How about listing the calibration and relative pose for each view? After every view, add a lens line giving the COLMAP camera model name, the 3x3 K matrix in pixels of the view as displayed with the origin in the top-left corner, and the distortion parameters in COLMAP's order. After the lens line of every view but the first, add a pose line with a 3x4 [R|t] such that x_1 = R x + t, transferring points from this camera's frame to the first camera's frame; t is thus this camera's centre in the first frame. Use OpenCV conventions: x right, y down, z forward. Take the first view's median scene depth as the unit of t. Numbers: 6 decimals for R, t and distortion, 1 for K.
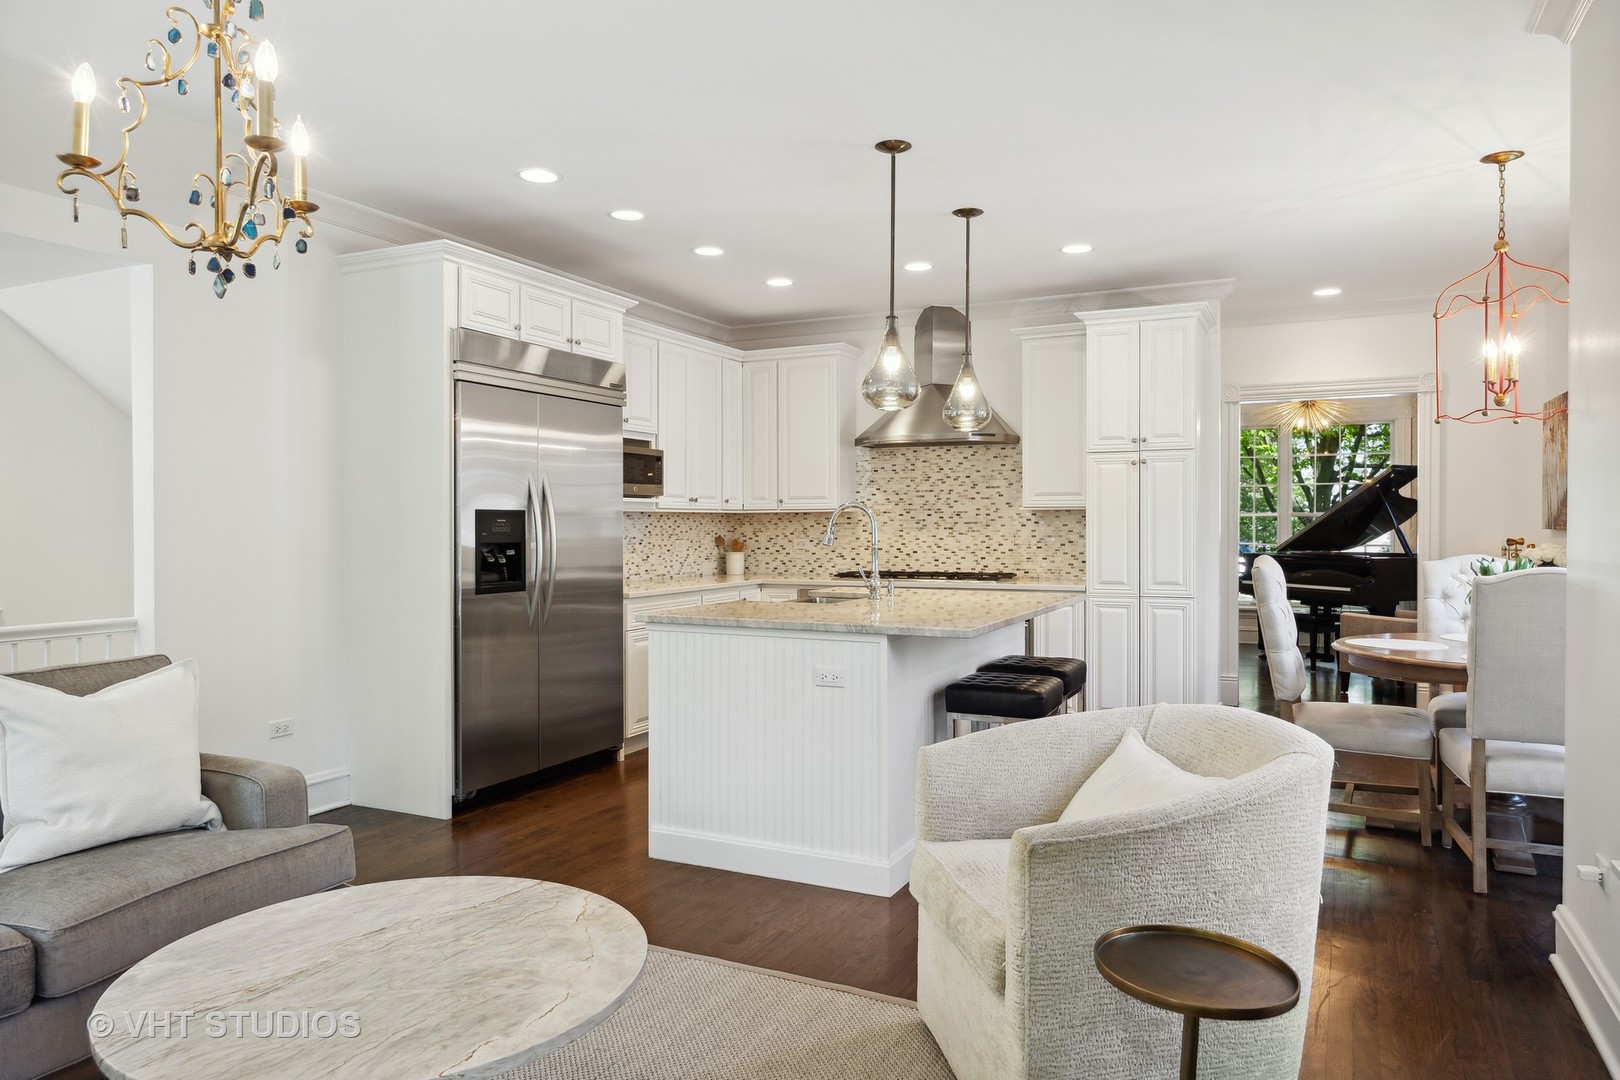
lens RADIAL K [[1055.2, 0, 802.7], [0, 1055.2, 533.8], [0, 0, 1]] dist [-0.008431, 0.008195]
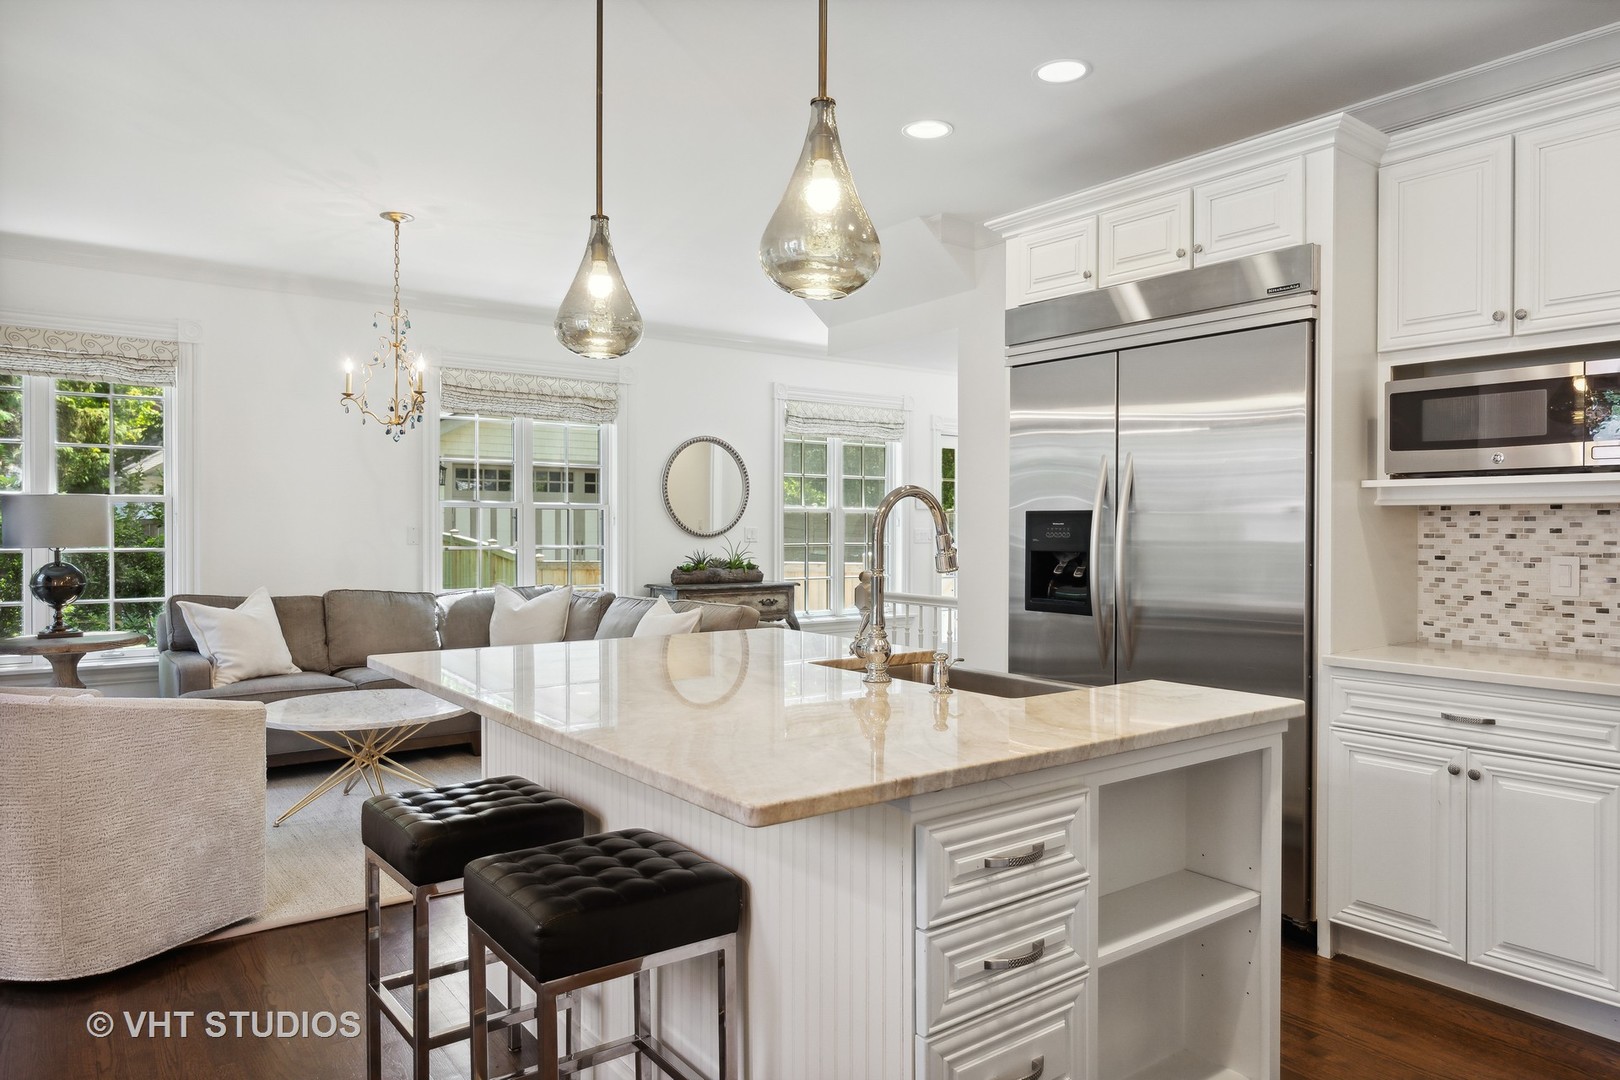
lens RADIAL K [[1055.2, 0, 812.4], [0, 1055.2, 539.5], [0, 0, 1]] dist [-0.008431, 0.008195]
pose [[-0.465049, 0.009724, -0.885232, 0.365142], [-0.011716, 0.999784, 0.017137, -0.008581], [0.885208, 0.018341, -0.464834, 0.844201]]
